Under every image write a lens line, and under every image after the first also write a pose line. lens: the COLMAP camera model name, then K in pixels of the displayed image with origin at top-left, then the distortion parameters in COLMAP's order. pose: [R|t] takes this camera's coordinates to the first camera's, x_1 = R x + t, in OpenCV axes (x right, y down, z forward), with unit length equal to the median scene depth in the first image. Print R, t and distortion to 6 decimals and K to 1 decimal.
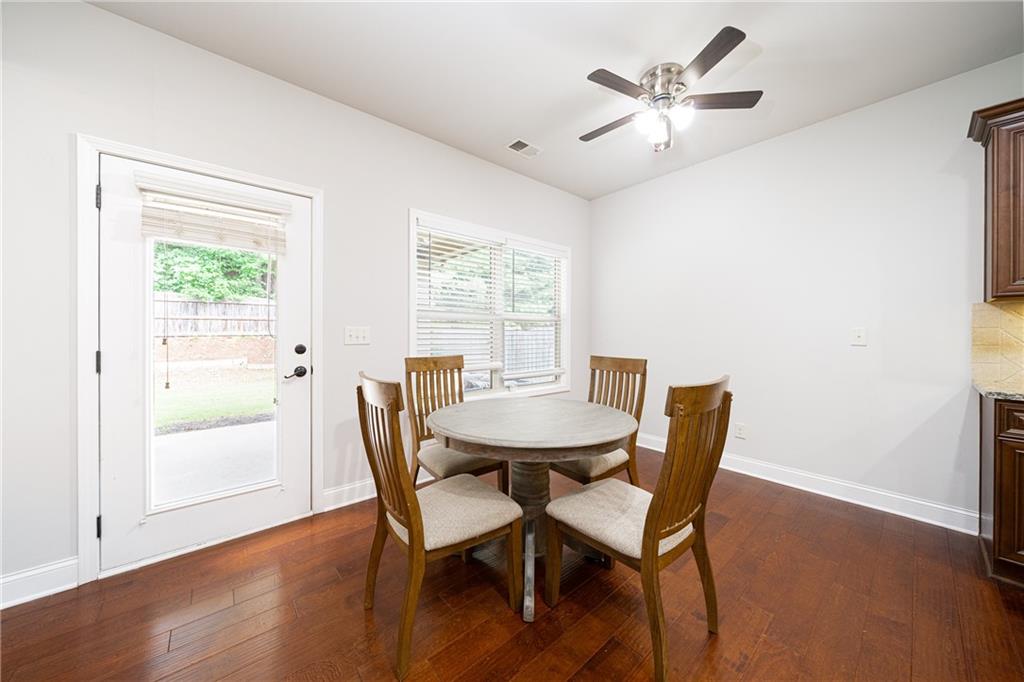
lens RADIAL K [[350.4, 0, 530.4], [0, 350.4, 334.1], [0, 0, 1]] dist [-0.007373, -0.000036]
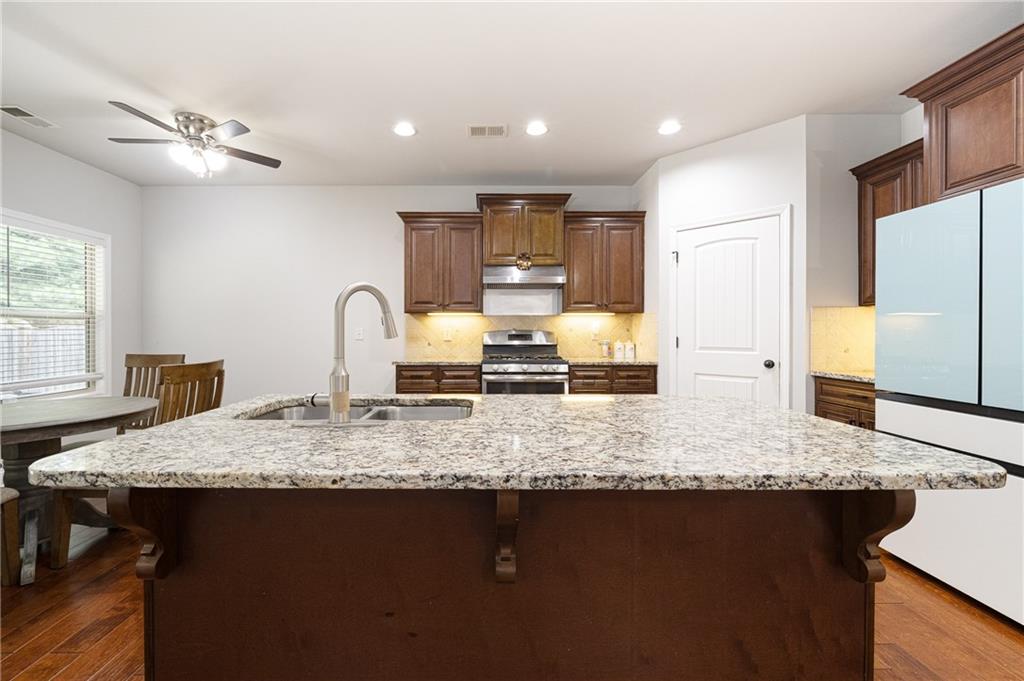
lens RADIAL K [[386.9, 0, 481.8], [0, 386.9, 334.4], [0, 0, 1]] dist [-0.001976, -0.000020]
pose [[0.673599, -0.006669, 0.739067, 0.046387], [0.005467, 0.999977, 0.004040, 0.005307], [-0.739077, 0.001320, 0.673620, -0.648214]]
